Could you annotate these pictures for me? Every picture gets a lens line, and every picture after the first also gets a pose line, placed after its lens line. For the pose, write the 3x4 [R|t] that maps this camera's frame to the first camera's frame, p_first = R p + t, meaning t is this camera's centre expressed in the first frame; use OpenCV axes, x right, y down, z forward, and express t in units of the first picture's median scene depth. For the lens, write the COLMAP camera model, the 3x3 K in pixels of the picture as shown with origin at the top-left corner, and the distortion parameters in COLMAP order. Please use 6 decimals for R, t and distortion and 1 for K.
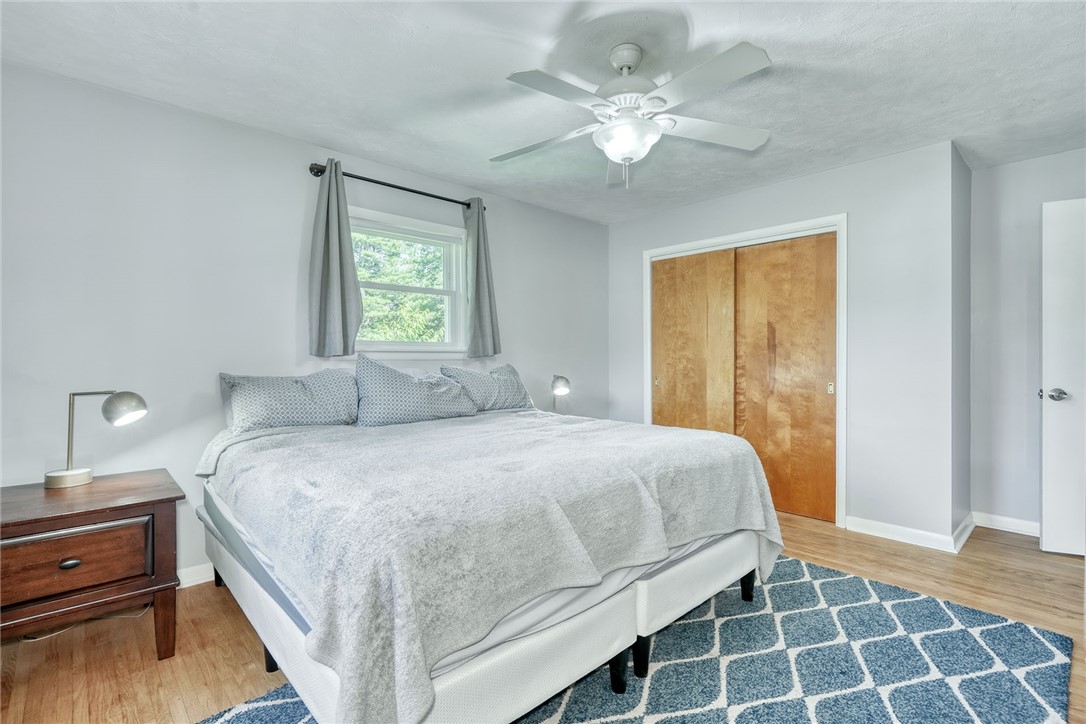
lens RADIAL K [[504.1, 0, 541.6], [0, 504.1, 364.1], [0, 0, 1]] dist [0.000158, 0.000768]
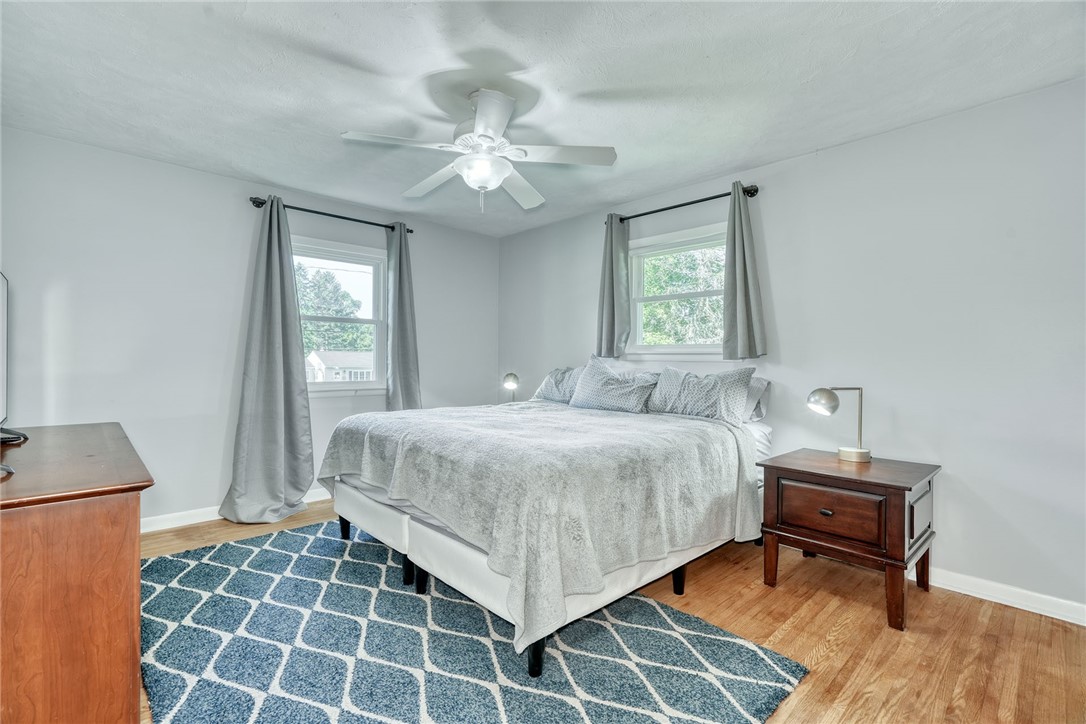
lens RADIAL K [[504.1, 0, 541.6], [0, 504.1, 364.1], [0, 0, 1]] dist [0.000158, 0.000768]
pose [[0.000409, 0.015419, -0.999881, 1.367963], [-0.024410, 0.999583, 0.015404, -0.019265], [0.999702, 0.024401, 0.000786, 1.168011]]
